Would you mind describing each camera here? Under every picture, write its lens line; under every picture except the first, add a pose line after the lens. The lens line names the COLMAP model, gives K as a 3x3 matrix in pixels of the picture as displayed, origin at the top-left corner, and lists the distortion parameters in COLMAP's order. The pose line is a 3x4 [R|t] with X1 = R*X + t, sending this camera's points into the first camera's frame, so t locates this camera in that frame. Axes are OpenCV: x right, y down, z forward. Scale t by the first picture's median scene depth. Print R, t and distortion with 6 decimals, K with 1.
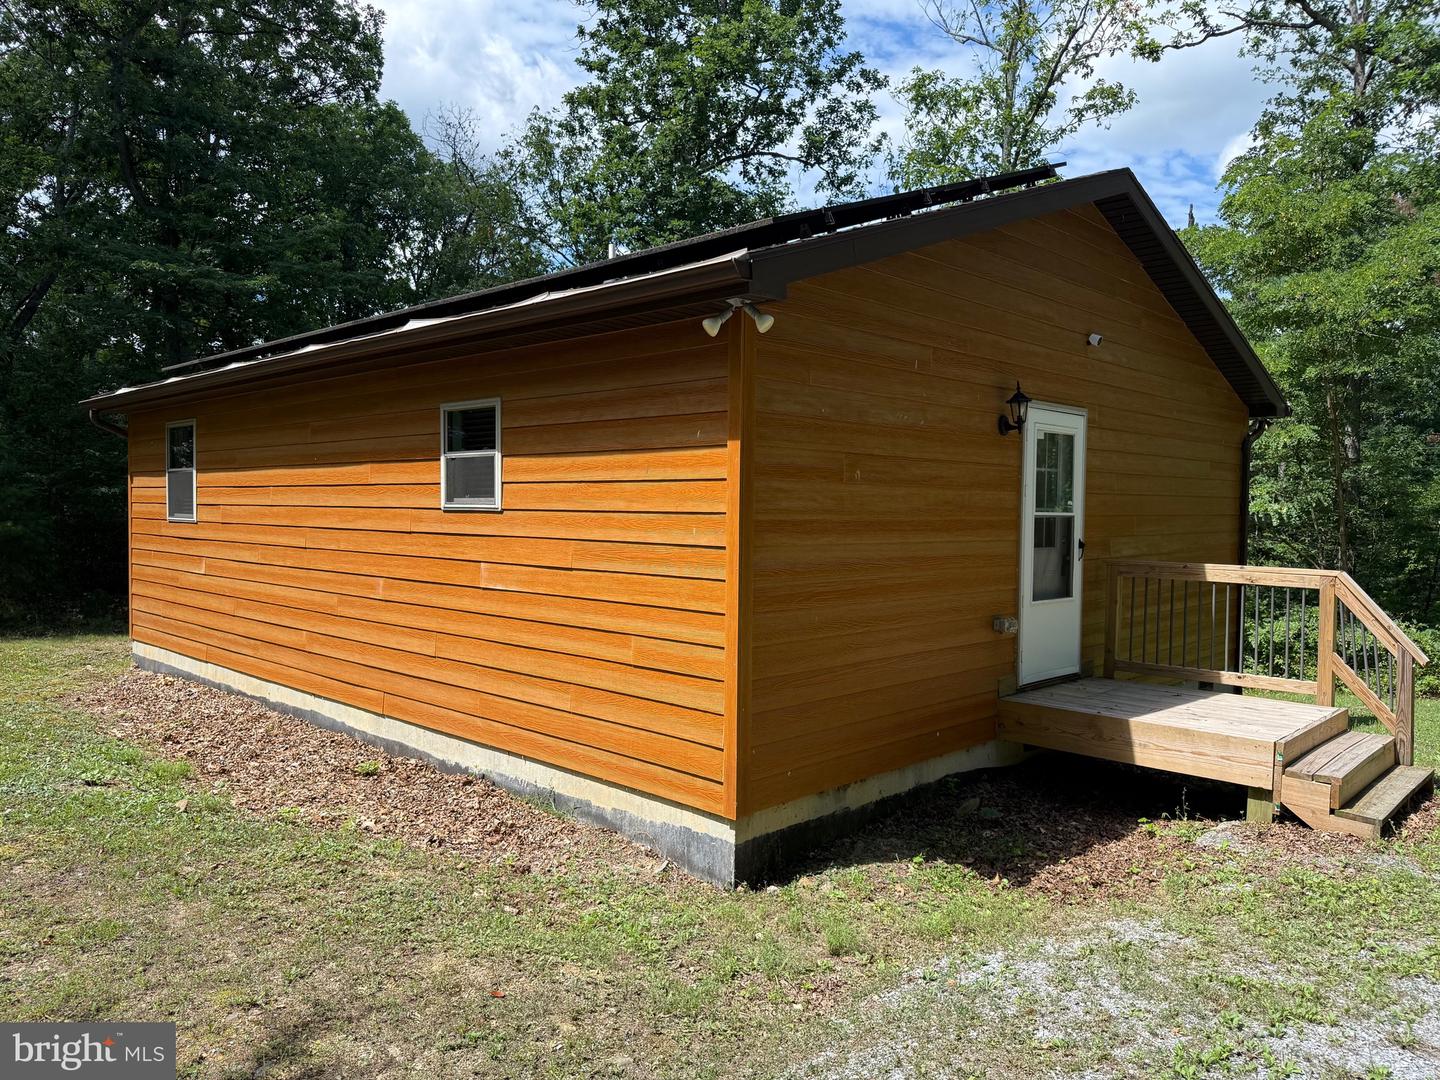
lens RADIAL K [[1007.3, 0, 720.0], [0, 1007.3, 540.0], [0, 0, 1]] dist [0.101653, -0.148466]
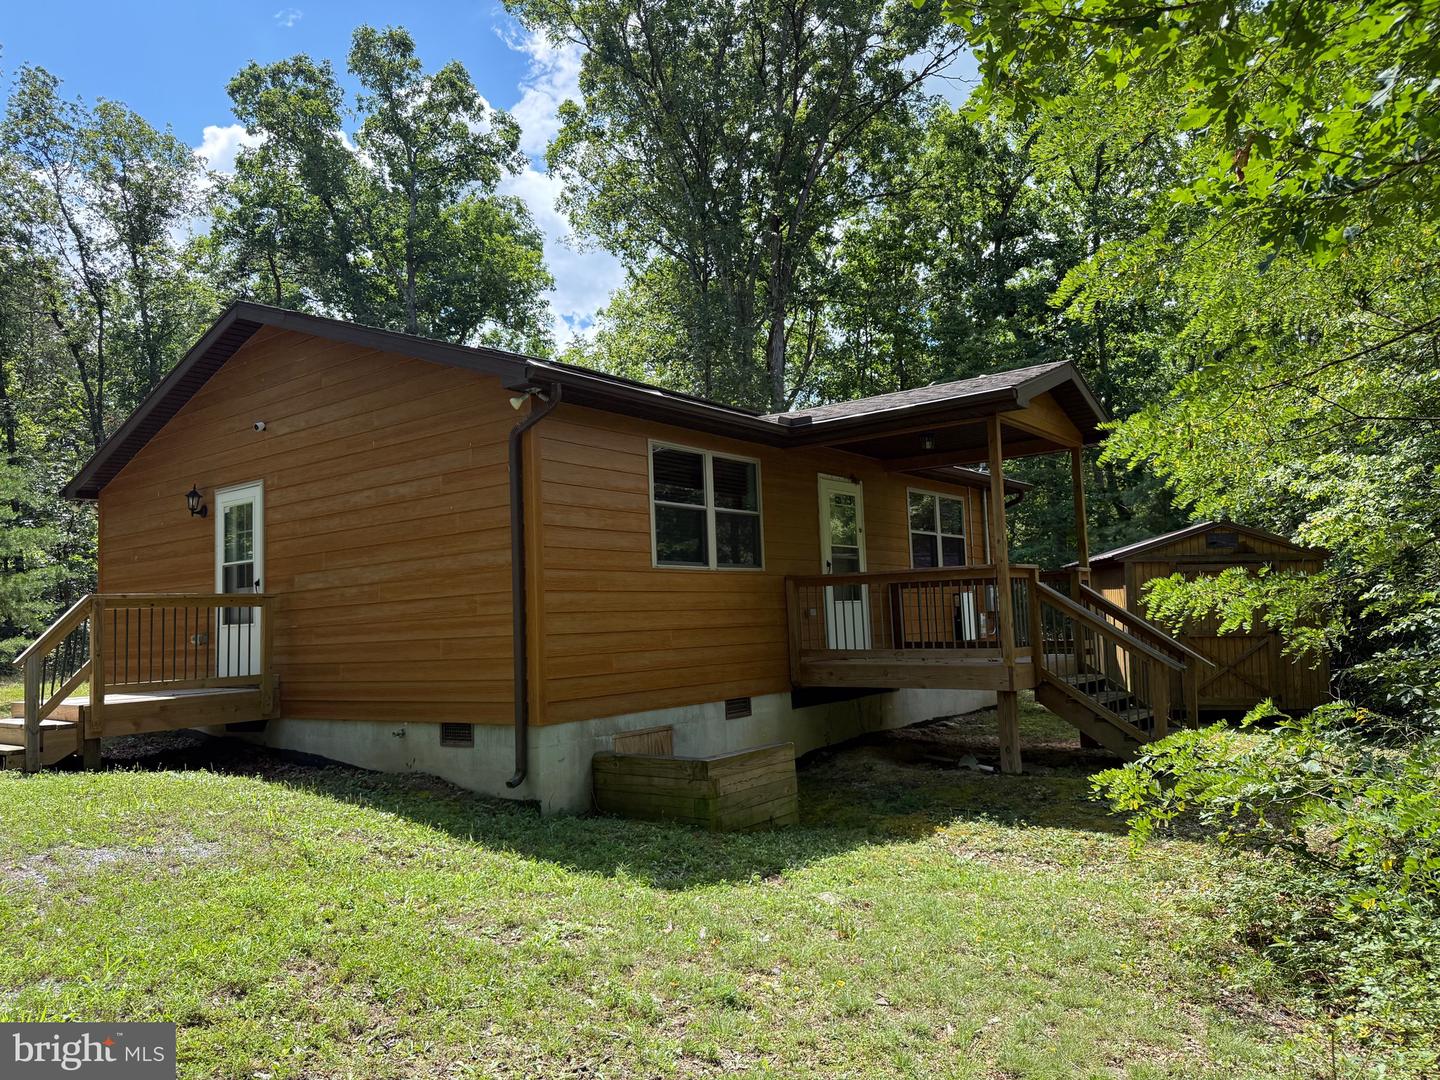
lens RADIAL K [[1007.3, 0, 720.0], [0, 1007.3, 540.0], [0, 0, 1]] dist [0.101653, -0.148466]
pose [[0.126179, -0.089322, -0.987978, 1.801802], [0.019493, 0.995969, -0.087555, 0.078434], [0.991816, -0.008211, 0.127411, 1.481902]]
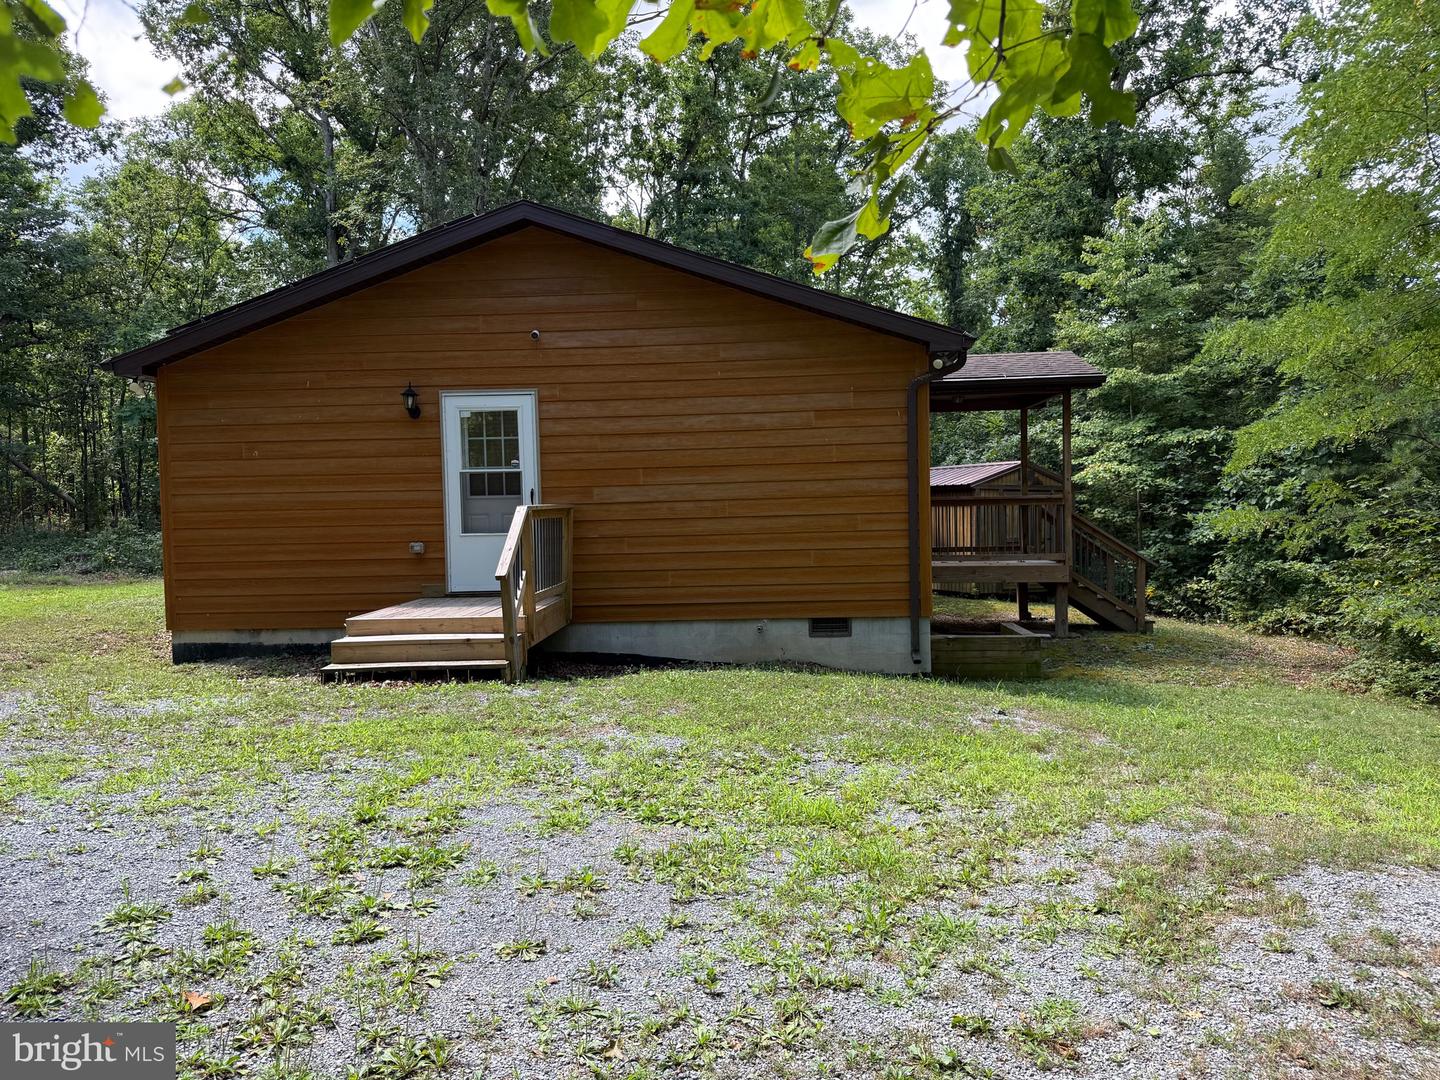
lens RADIAL K [[1007.3, 0, 720.0], [0, 1007.3, 540.0], [0, 0, 1]] dist [0.101653, -0.148466]
pose [[0.669975, 0.016388, -0.742203, 1.551629], [0.007824, 0.999545, 0.029132, 0.029981], [0.742342, -0.025324, 0.669542, 0.320198]]
